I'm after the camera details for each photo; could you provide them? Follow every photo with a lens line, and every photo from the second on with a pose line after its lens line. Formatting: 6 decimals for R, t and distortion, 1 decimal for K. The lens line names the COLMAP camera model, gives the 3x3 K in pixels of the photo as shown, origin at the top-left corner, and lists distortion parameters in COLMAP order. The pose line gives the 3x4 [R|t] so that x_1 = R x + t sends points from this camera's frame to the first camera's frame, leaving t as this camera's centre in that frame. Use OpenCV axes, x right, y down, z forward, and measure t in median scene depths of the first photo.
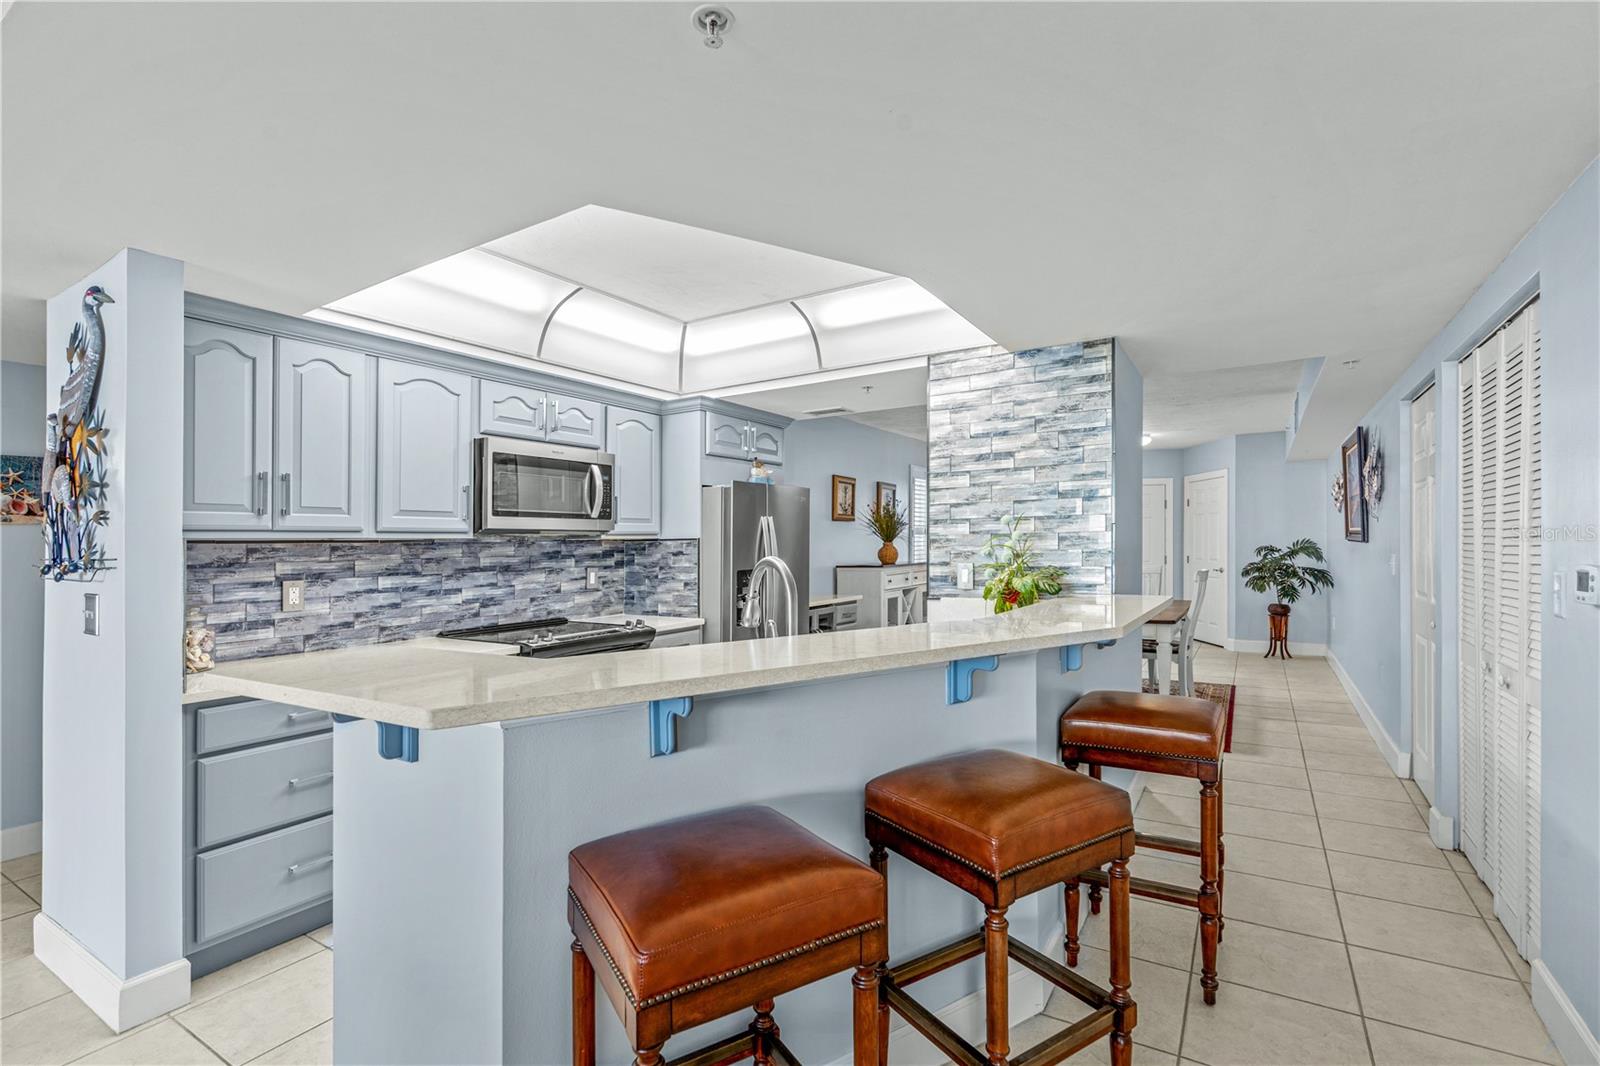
lens RADIAL K [[727.7, 0, 805.0], [0, 727.7, 535.4], [0, 0, 1]] dist [-0.020698, 0.000750]
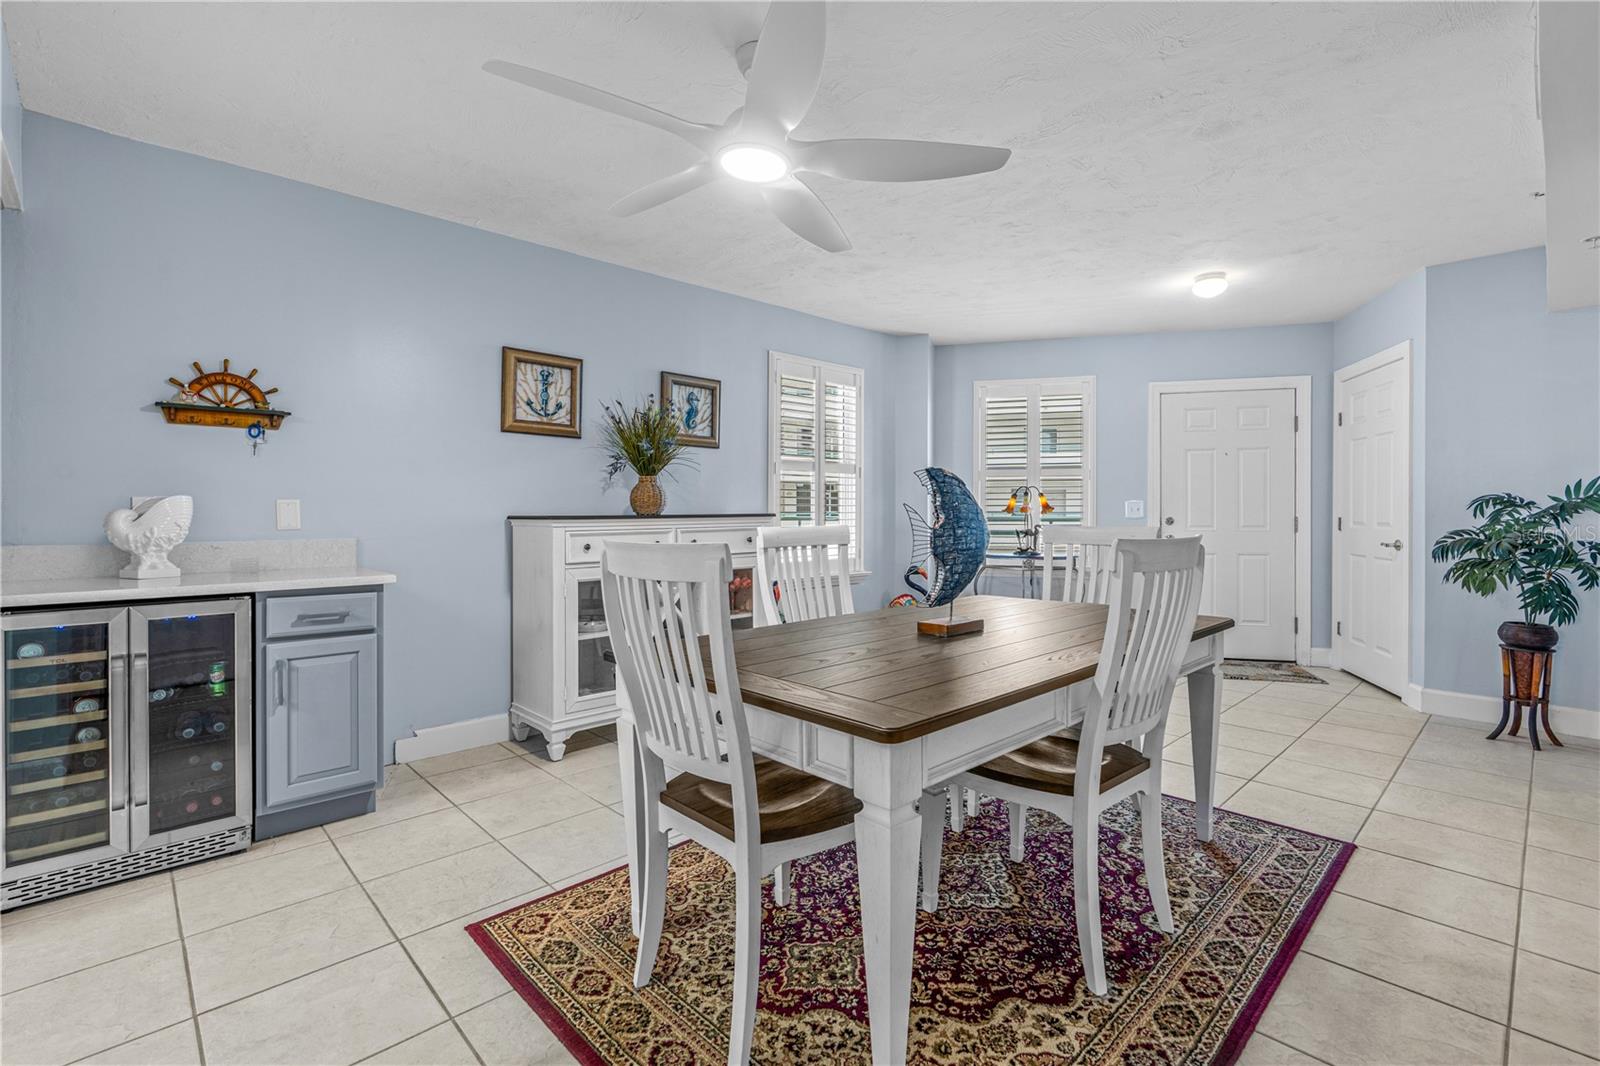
lens RADIAL K [[727.7, 0, 799.9], [0, 727.7, 483.8], [0, 0, 1]] dist [-0.020698, 0.000750]
pose [[0.968270, 0.008545, -0.249760, 0.427548], [-0.012282, 0.999835, -0.013408, 0.025679], [0.249604, 0.016050, 0.968215, 0.593343]]
